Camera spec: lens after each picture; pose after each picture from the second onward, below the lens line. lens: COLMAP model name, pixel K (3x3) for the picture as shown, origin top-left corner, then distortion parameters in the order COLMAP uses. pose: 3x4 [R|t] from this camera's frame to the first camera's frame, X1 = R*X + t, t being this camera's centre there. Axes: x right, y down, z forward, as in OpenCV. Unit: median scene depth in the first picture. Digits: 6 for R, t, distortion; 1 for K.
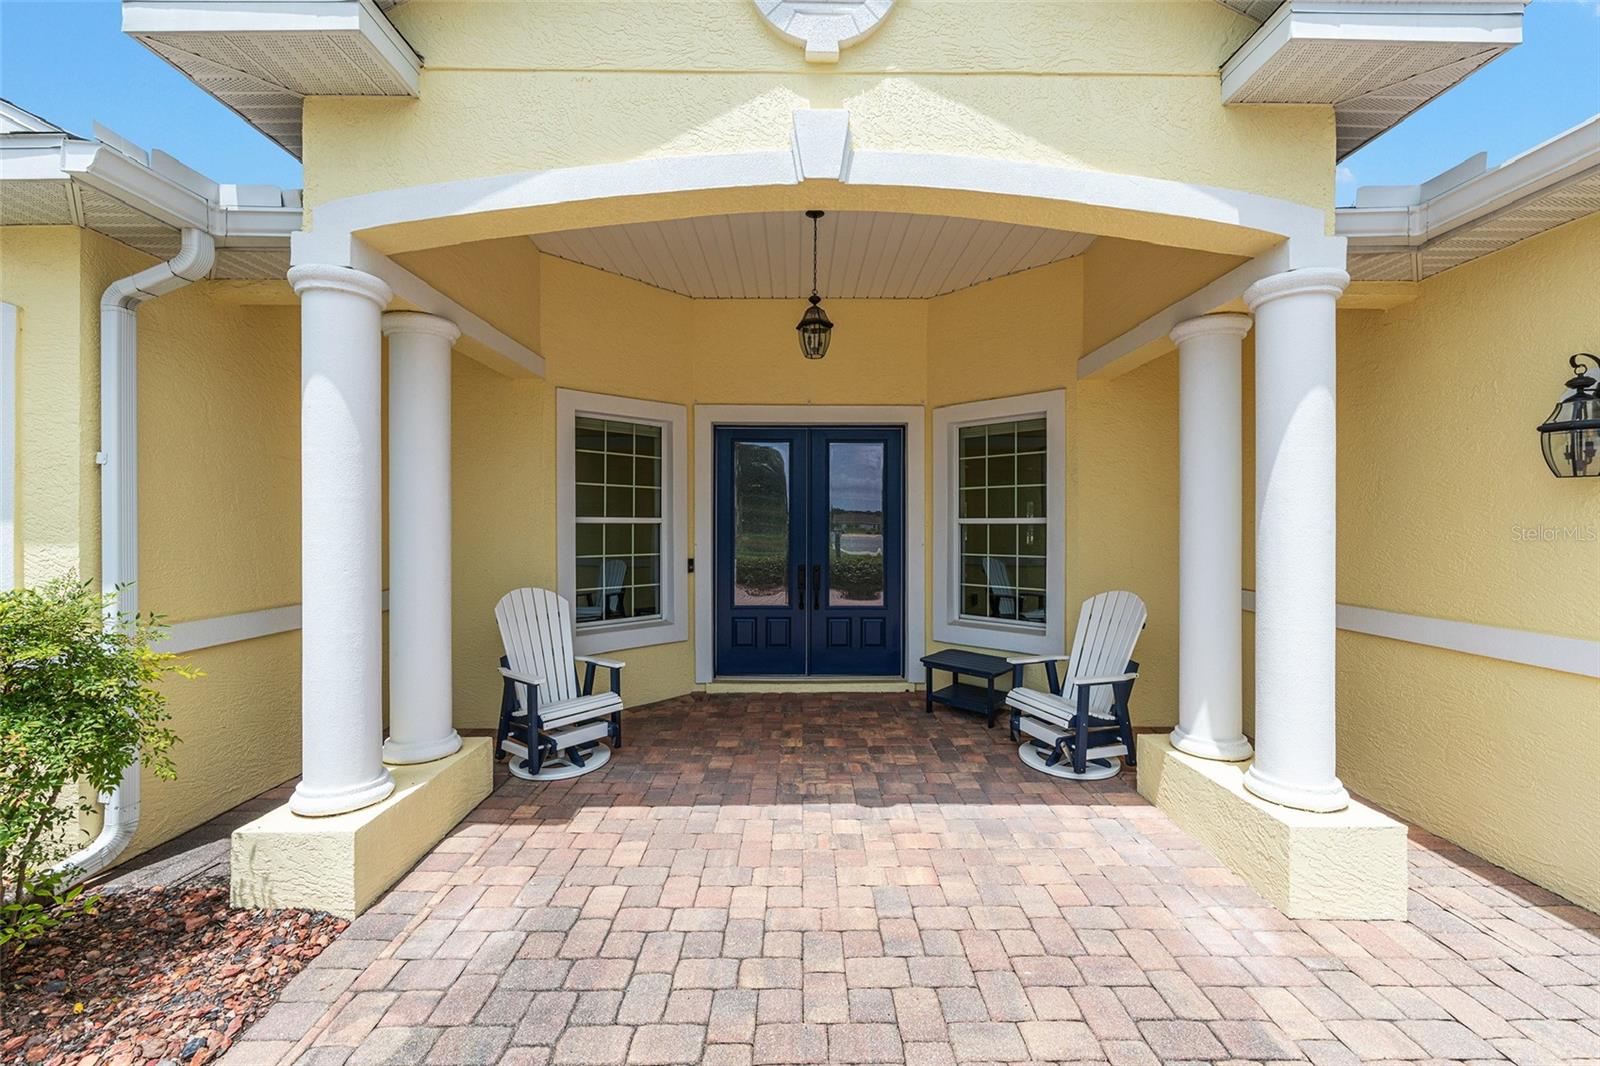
lens RADIAL K [[648.9, 0, 800.0], [0, 648.9, 533.0], [0, 0, 1]] dist [-0.008066, 0.000492]
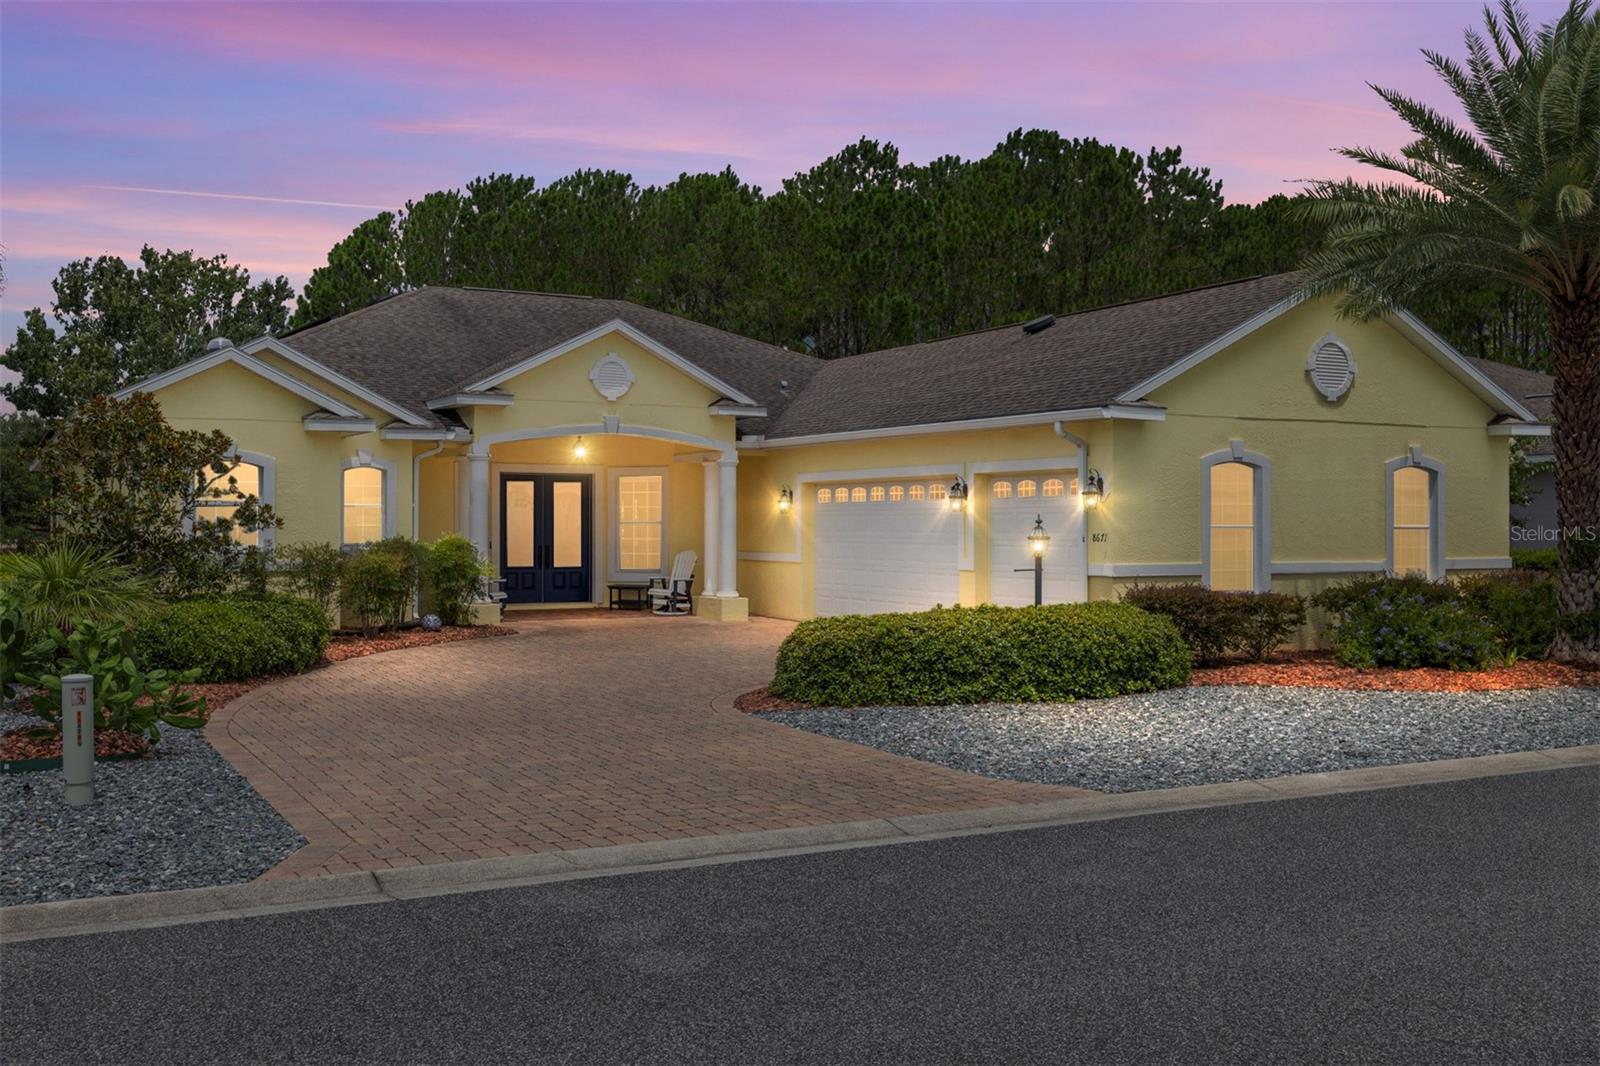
lens RADIAL K [[1522.3, 0, 795.2], [0, 1522.3, 530.0], [0, 0, 1]] dist [-0.017004, -0.014236]
pose [[0.882836, 0.000144, 0.469680, -1.937791], [0.003547, 0.999969, -0.006973, 0.052516], [-0.469667, 0.007822, 0.882809, -4.456477]]
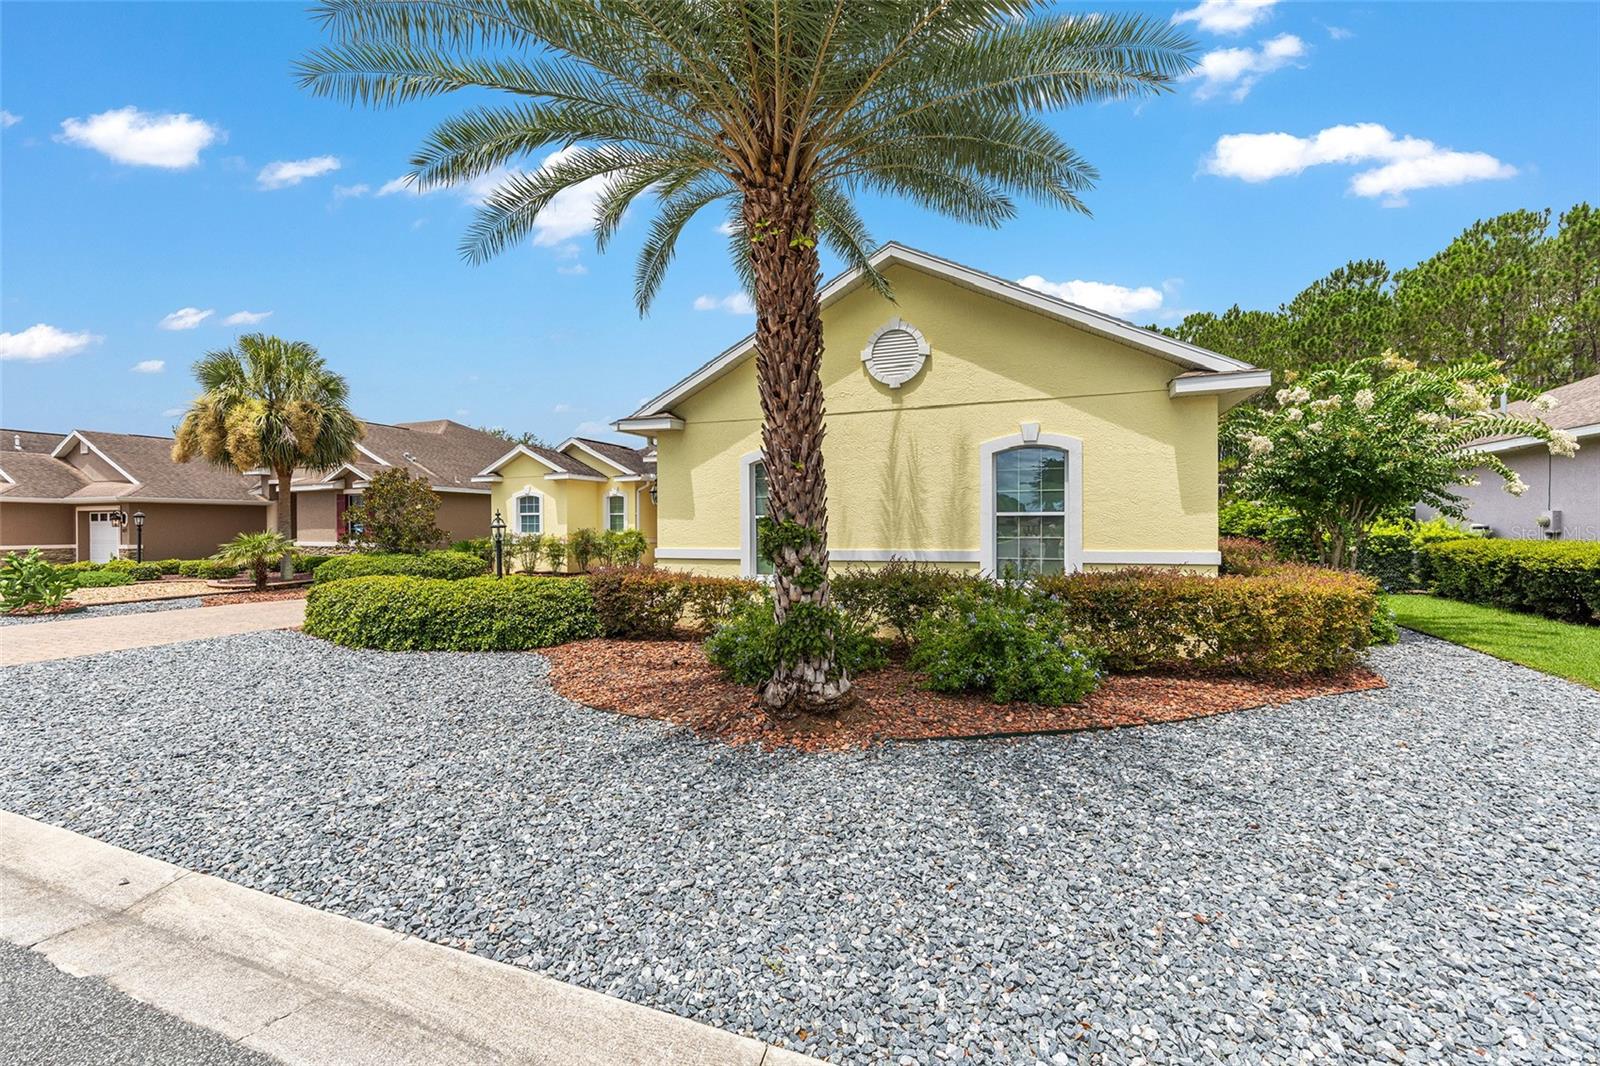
lens RADIAL K [[642.1, 0, 798.3], [0, 642.1, 550.1], [0, 0, 1]] dist [-0.009511, 0.000117]
pose [[0.935303, 0.009035, -0.353733, 1.934461], [-0.000164, 0.999685, 0.025101, 0.070559], [0.353848, -0.023419, 0.935010, -3.118119]]
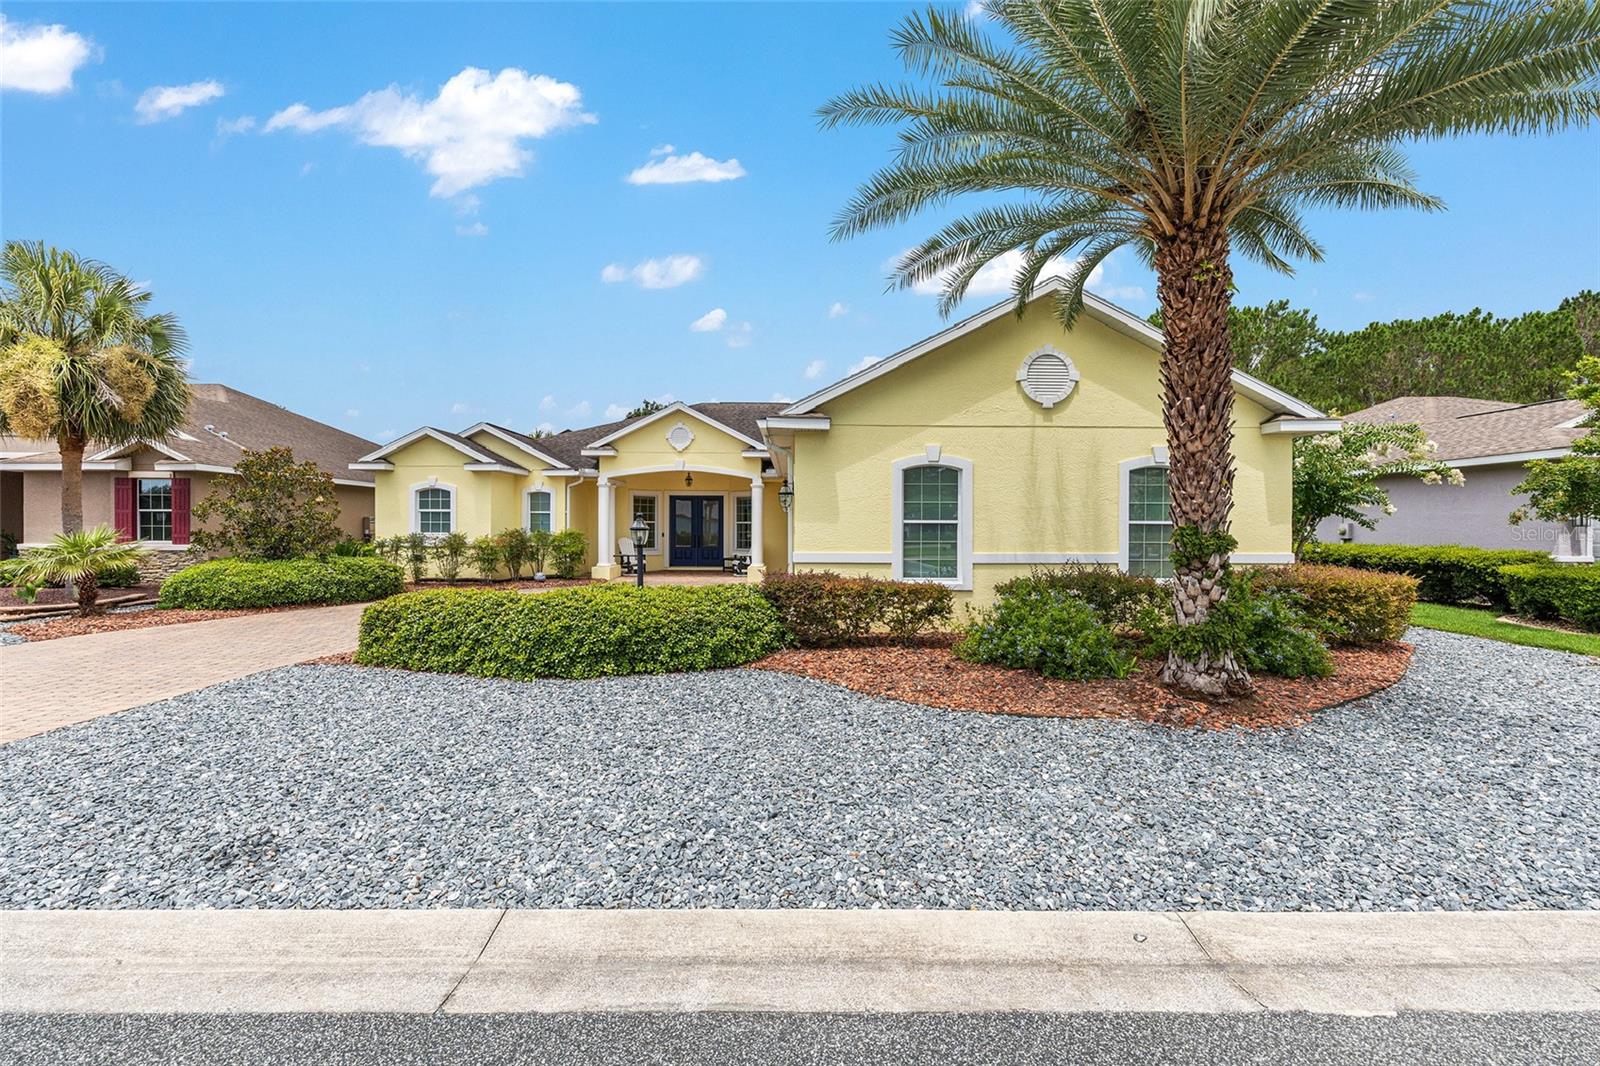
lens RADIAL K [[648.9, 0, 800.0], [0, 648.9, 533.0], [0, 0, 1]] dist [-0.008066, 0.000492]
pose [[0.999957, 0.005930, 0.007173, 0.726587], [-0.005903, 0.999975, -0.003795, 0.064150], [-0.007195, 0.003752, 0.999967, -3.351646]]
